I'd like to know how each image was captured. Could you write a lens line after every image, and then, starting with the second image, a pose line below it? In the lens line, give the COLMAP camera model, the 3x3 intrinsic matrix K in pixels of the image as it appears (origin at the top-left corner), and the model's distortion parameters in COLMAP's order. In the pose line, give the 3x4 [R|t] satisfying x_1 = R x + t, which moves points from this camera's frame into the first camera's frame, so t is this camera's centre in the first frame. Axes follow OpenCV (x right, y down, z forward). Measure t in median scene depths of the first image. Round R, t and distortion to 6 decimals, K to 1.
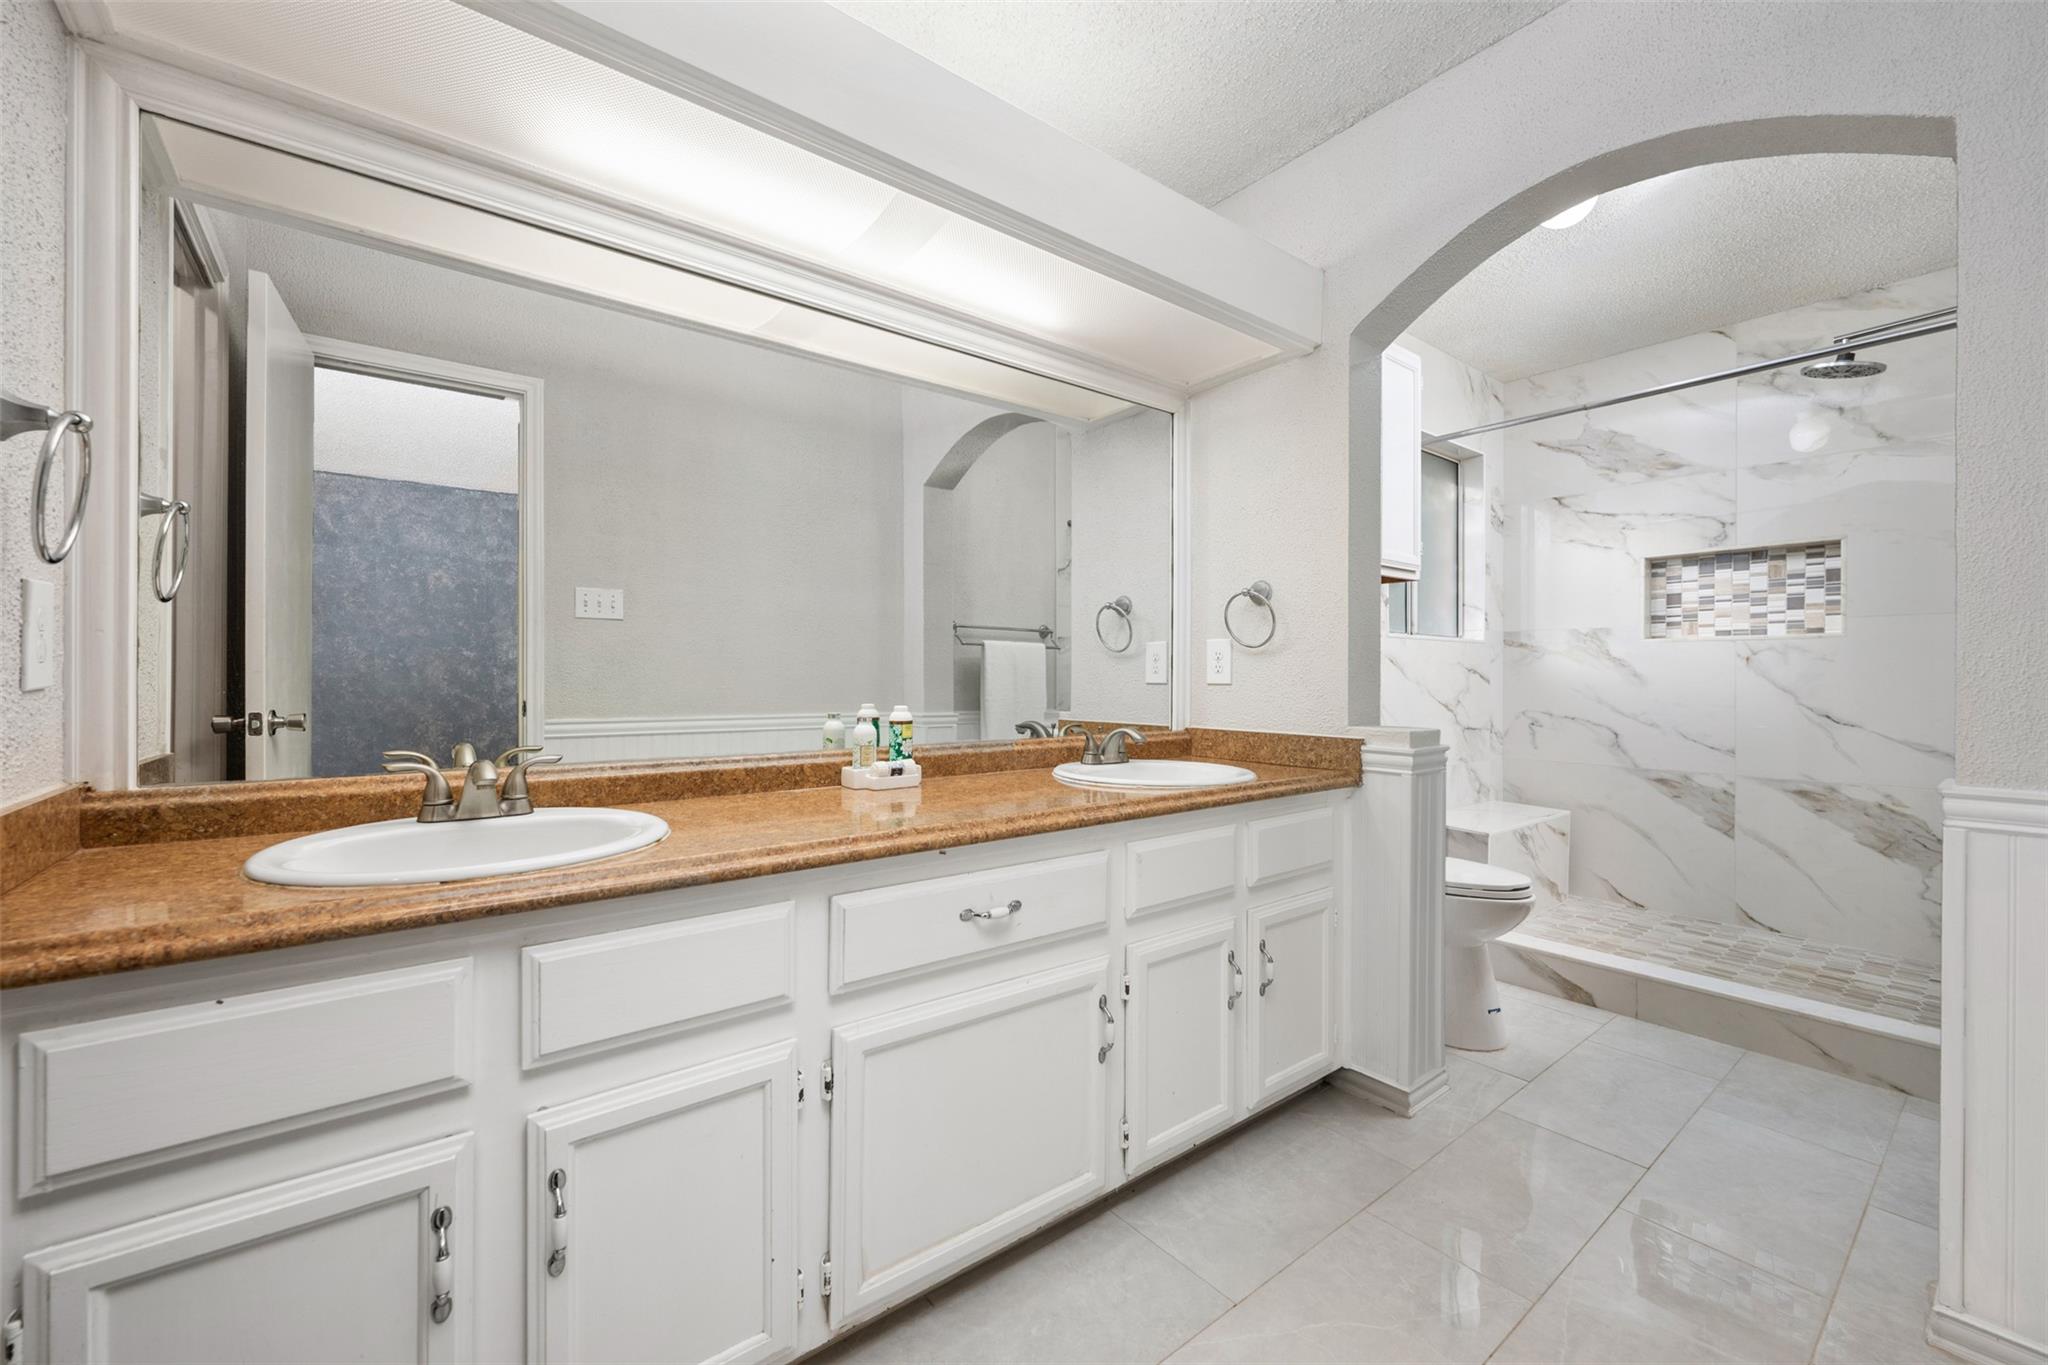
lens RADIAL K [[812.2, 0, 1022.6], [0, 812.2, 680.0], [0, 0, 1]] dist [-0.000196, -0.000169]
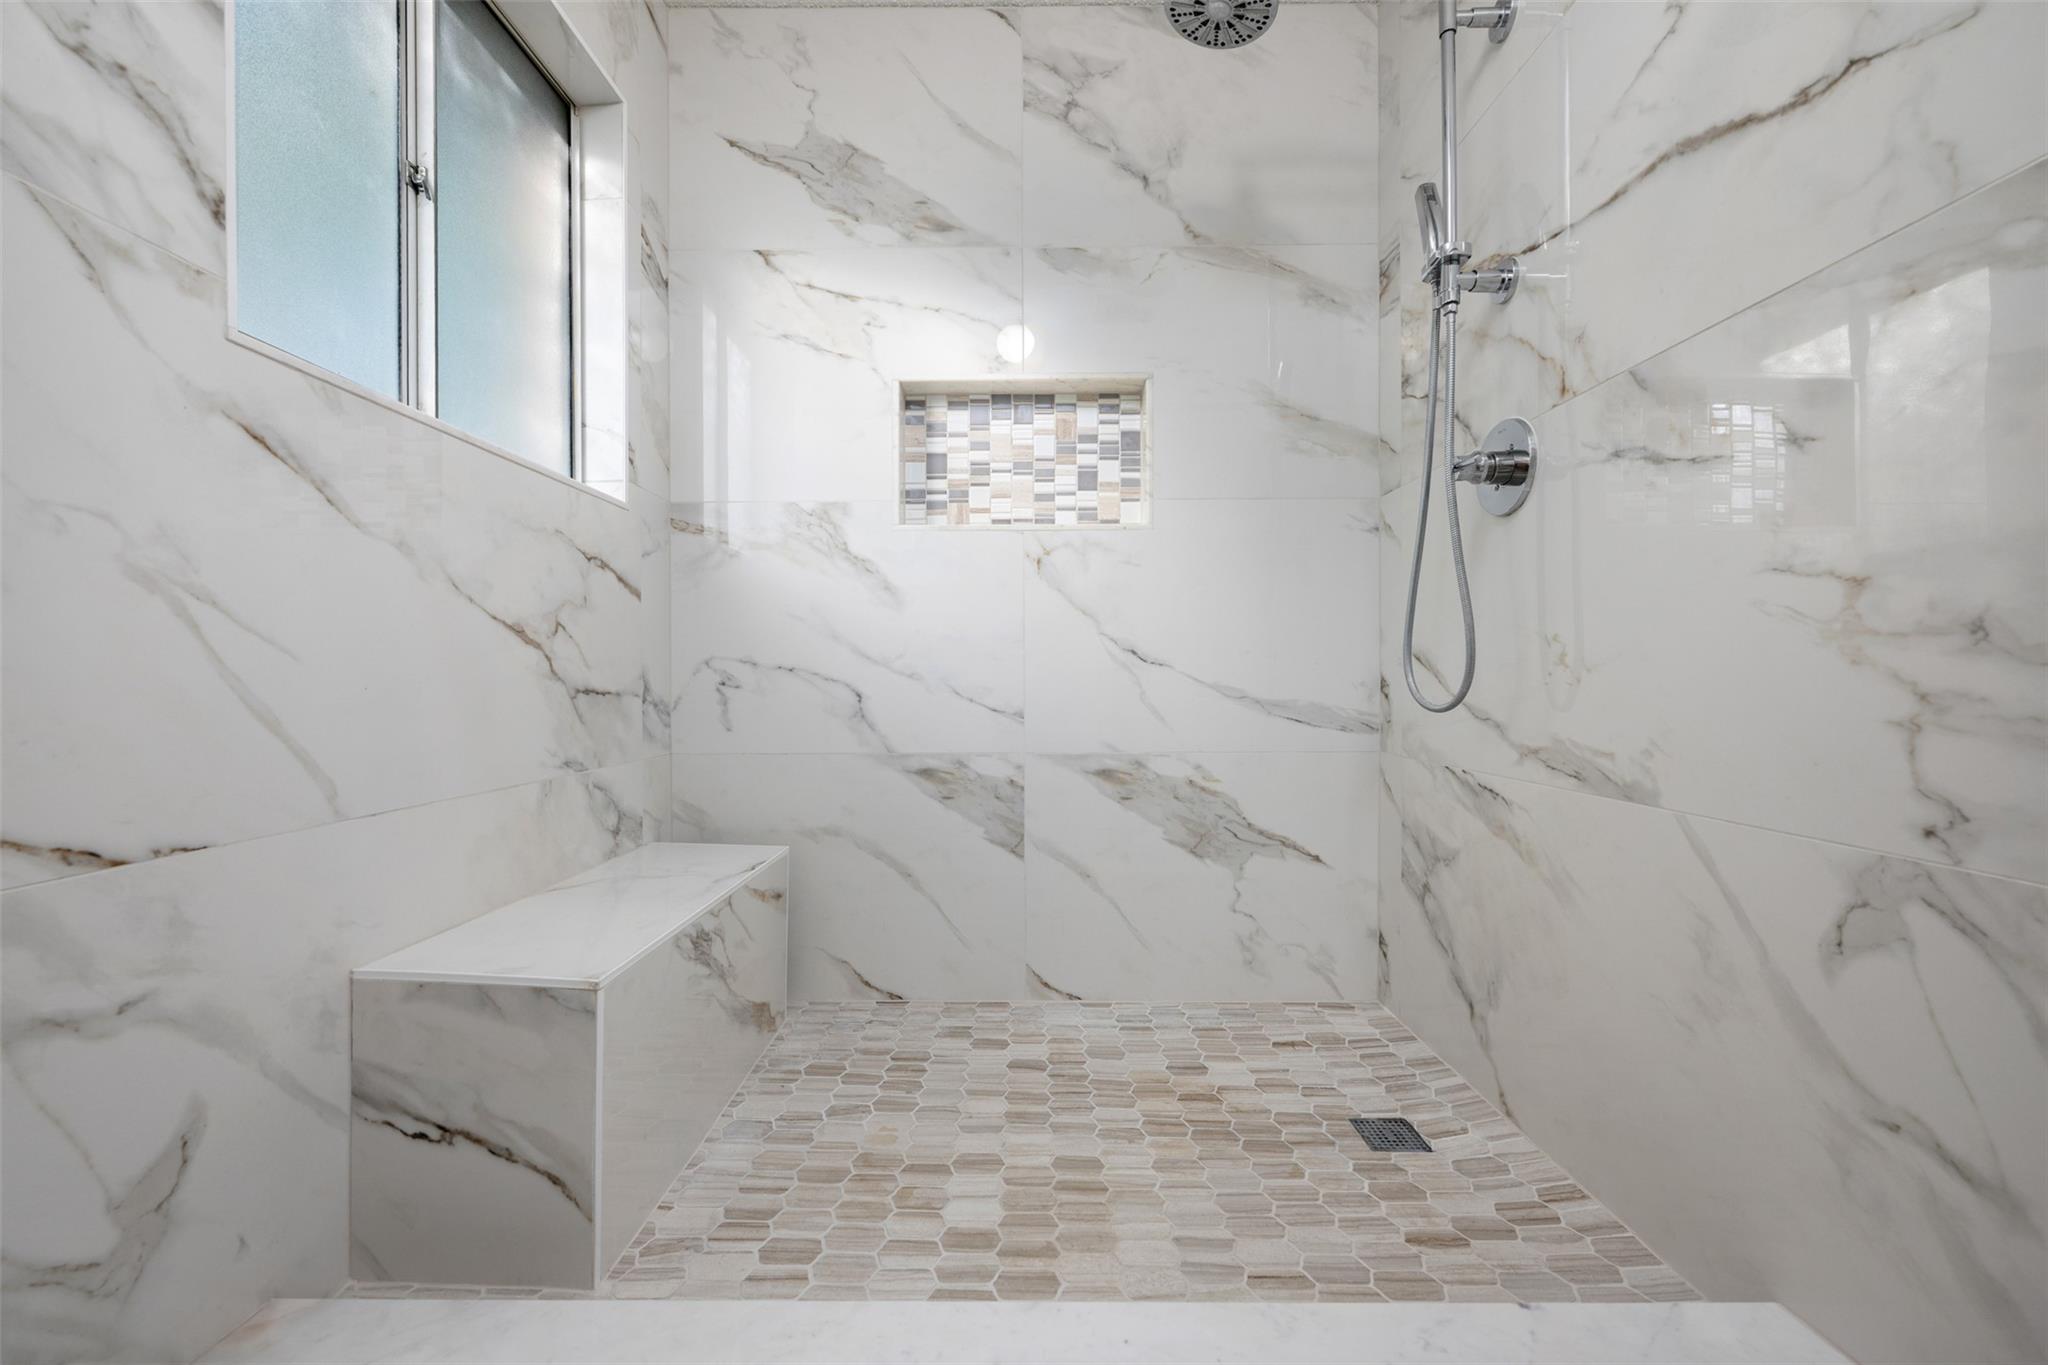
lens RADIAL K [[812.2, 0, 1022.6], [0, 812.2, 680.0], [0, 0, 1]] dist [-0.000196, -0.000169]
pose [[0.619572, -0.005044, 0.784923, 0.399087], [0.006033, 0.999980, 0.001664, 0.061204], [-0.784917, 0.003704, 0.619590, 0.621717]]
